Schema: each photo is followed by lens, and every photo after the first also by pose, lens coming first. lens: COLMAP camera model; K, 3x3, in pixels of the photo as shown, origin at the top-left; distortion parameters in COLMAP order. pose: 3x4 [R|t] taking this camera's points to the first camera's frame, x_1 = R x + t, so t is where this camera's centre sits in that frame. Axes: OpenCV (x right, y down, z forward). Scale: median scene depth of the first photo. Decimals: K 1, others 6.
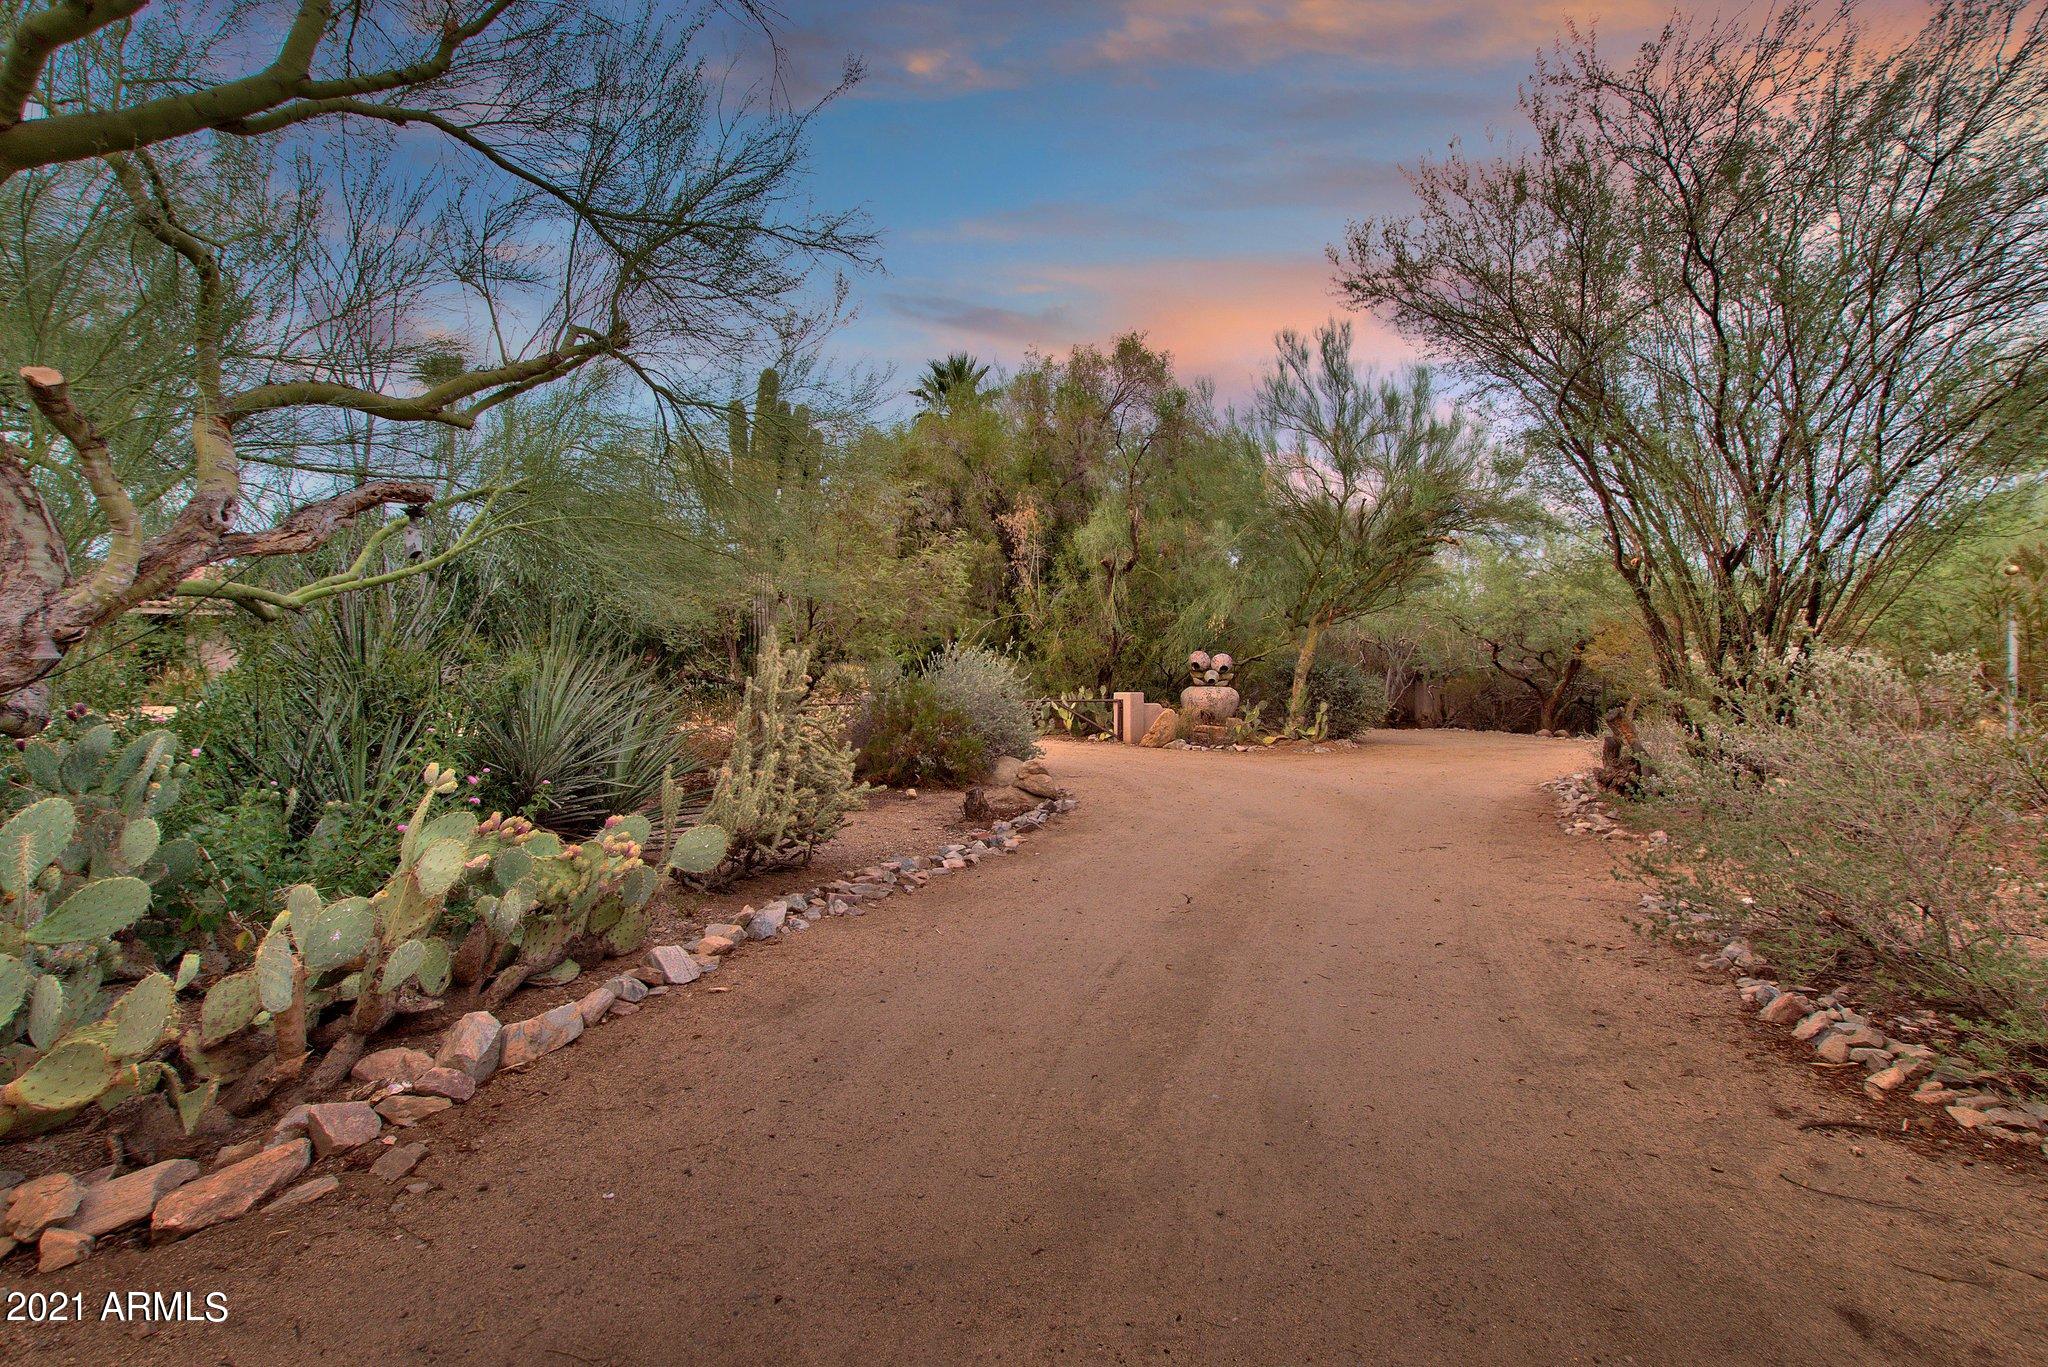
lens RADIAL K [[1259.8, 0, 1024.0], [0, 1259.8, 683.5], [0, 0, 1]] dist [0.082459, -0.060384]
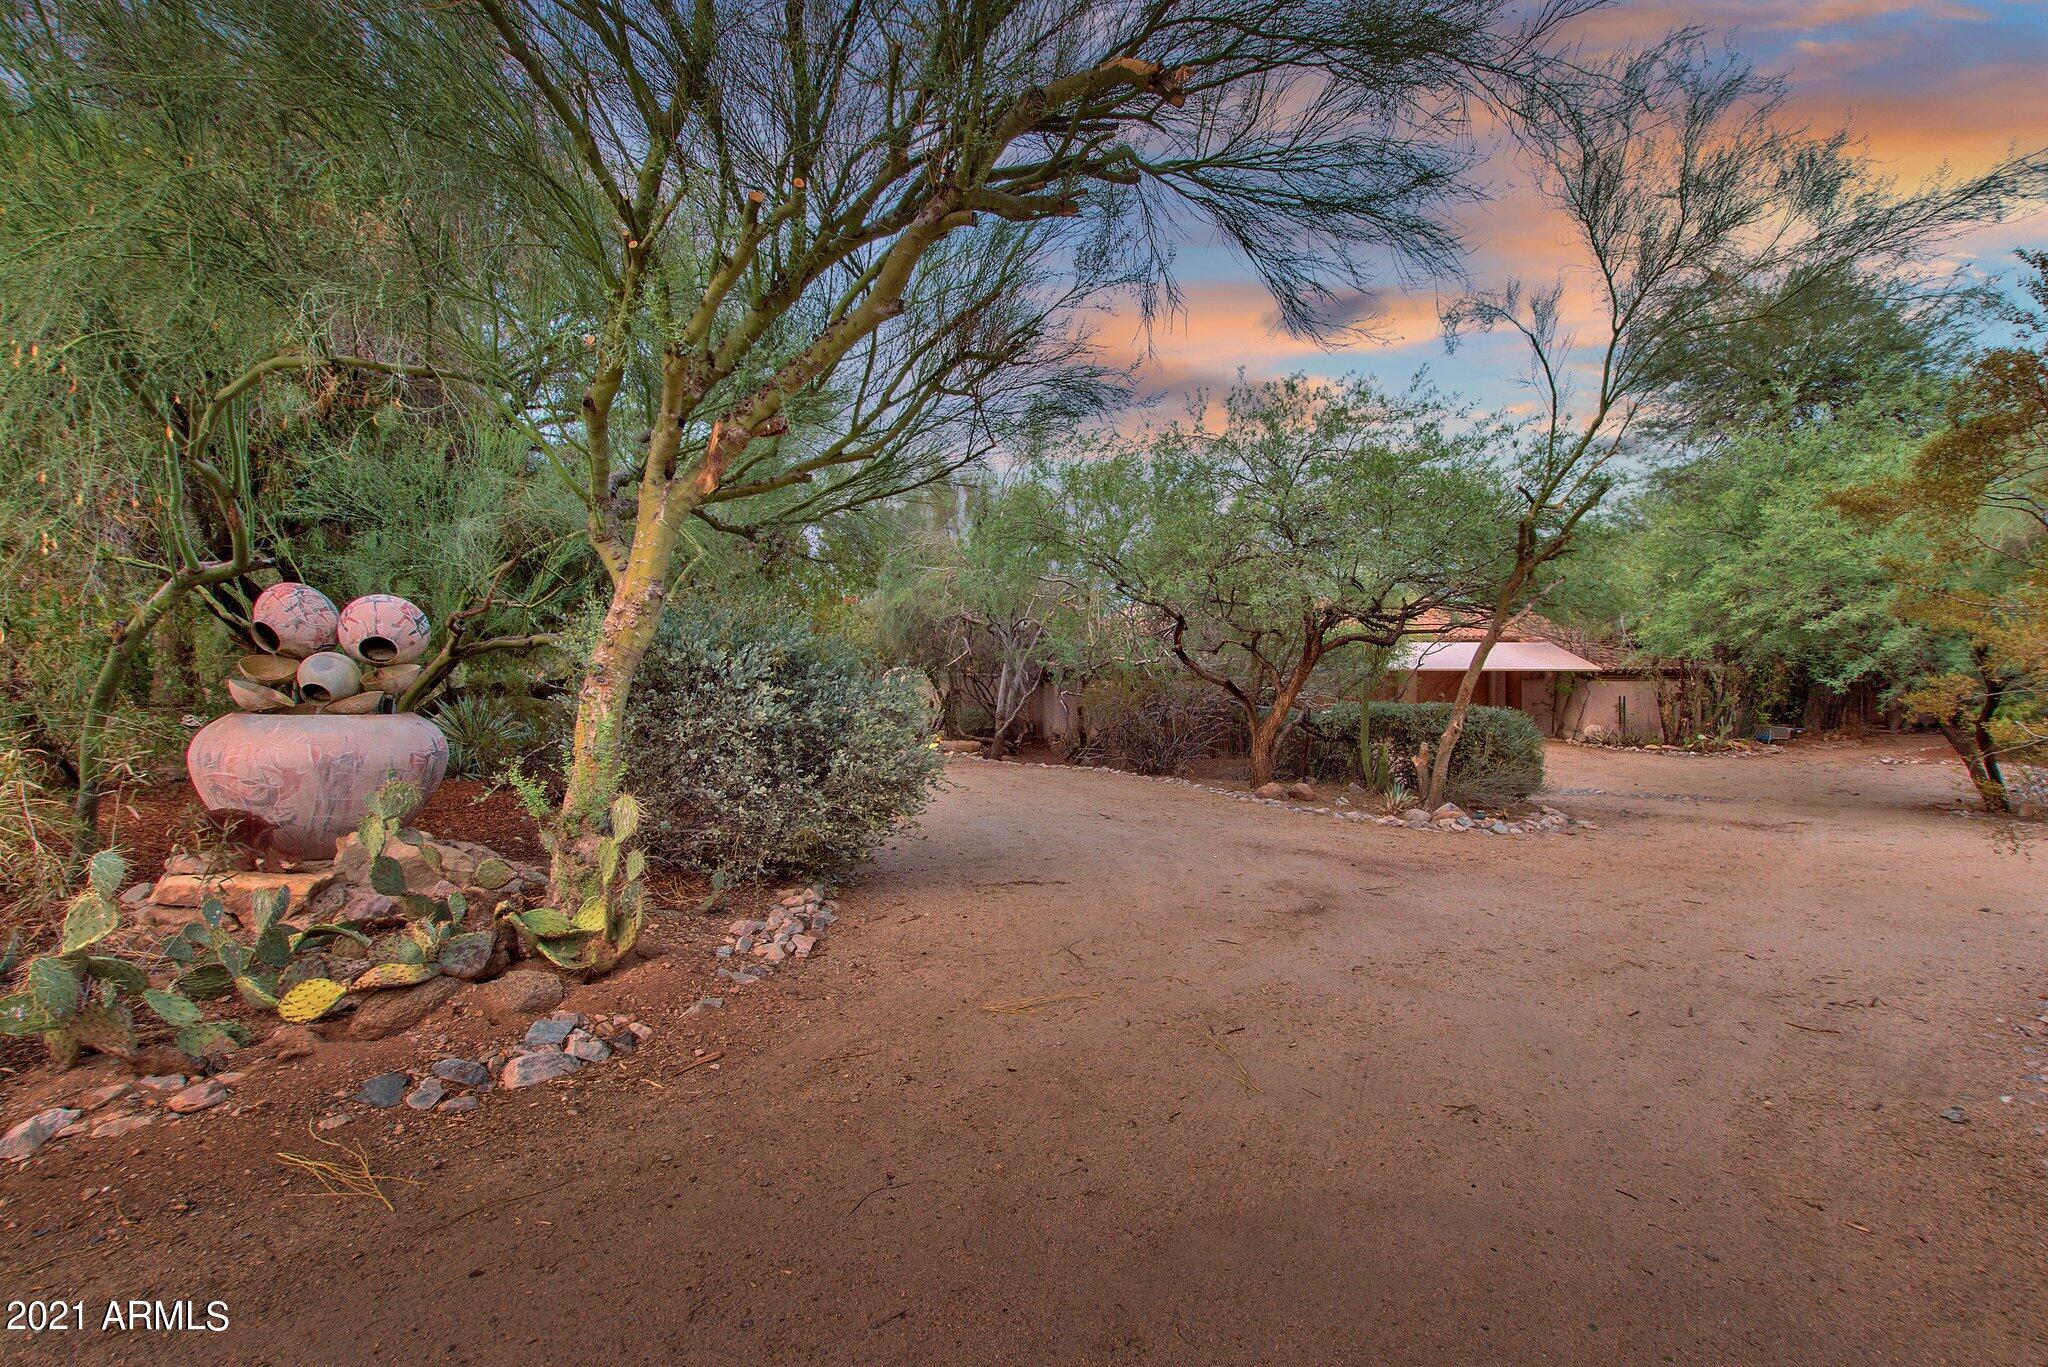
lens RADIAL K [[1259.8, 0, 1024.0], [0, 1259.8, 683.5], [0, 0, 1]] dist [0.082459, -0.060384]
pose [[0.961284, 0.000735, 0.275557, 0.132915], [-0.001028, 0.999999, 0.000917, -0.002748], [-0.275556, -0.001164, 0.961284, 0.418082]]
